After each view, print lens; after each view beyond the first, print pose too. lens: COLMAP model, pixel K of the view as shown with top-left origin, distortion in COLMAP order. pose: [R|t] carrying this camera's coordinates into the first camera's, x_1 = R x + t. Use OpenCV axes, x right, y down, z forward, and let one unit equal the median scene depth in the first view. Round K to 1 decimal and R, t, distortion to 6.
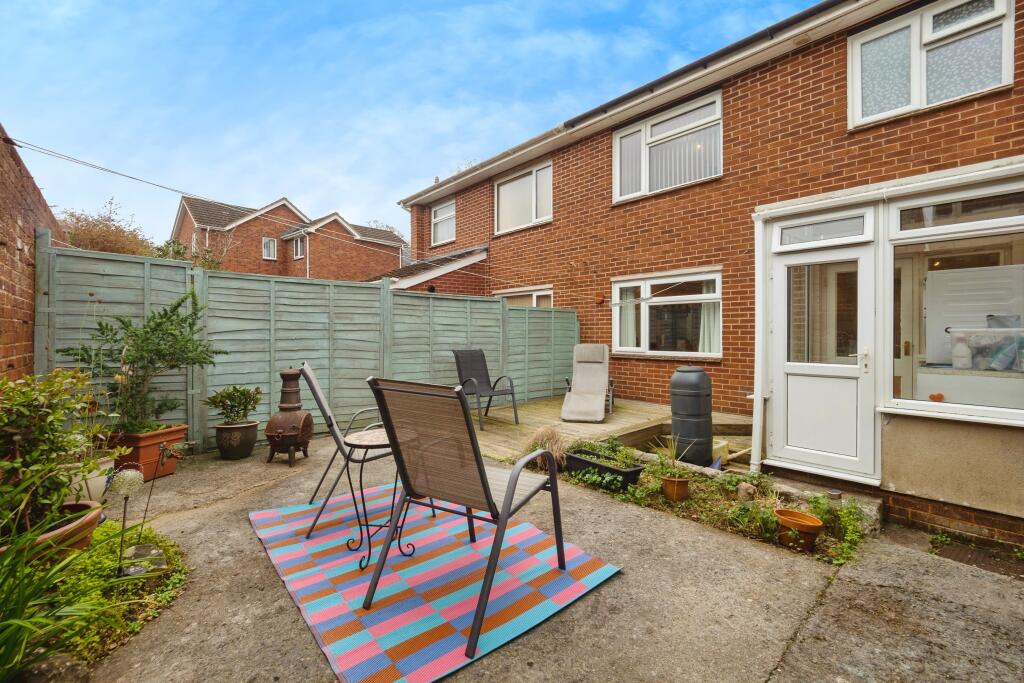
lens RADIAL K [[443.3, 0, 511.8], [0, 443.3, 336.0], [0, 0, 1]] dist [-0.003172, -0.001241]
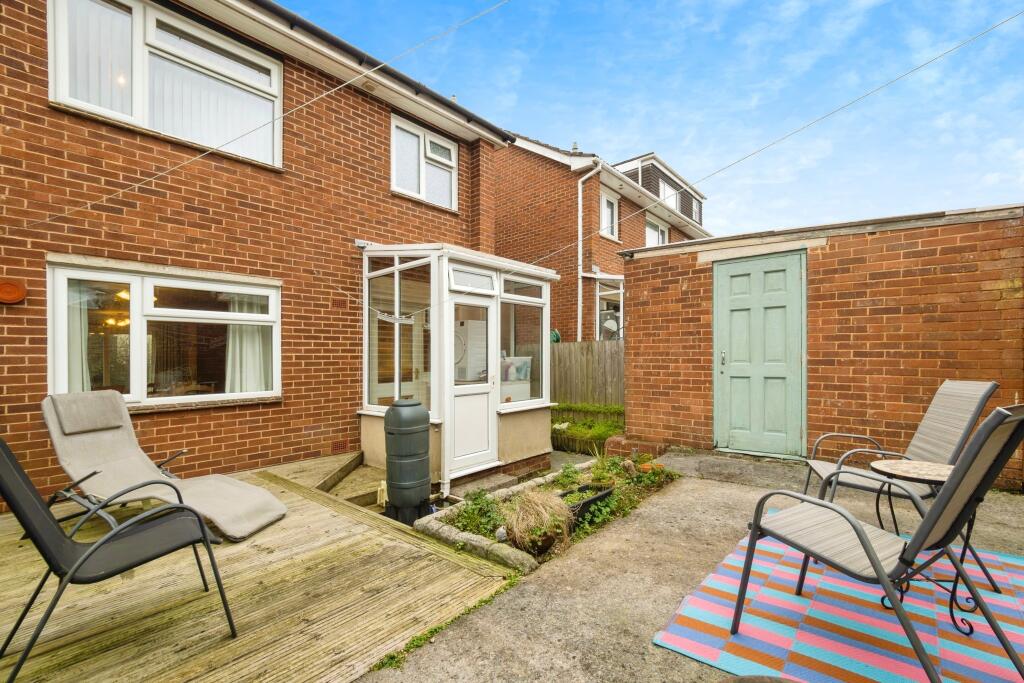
lens RADIAL K [[475.7, 0, 512.9], [0, 475.7, 354.7], [0, 0, 1]] dist [0.015560, 0.000083]
pose [[-0.158534, 0.003989, 0.987345, -0.447972], [0.015714, 0.999875, -0.001516, -0.017500], [-0.987228, 0.015274, -0.158577, 0.723878]]
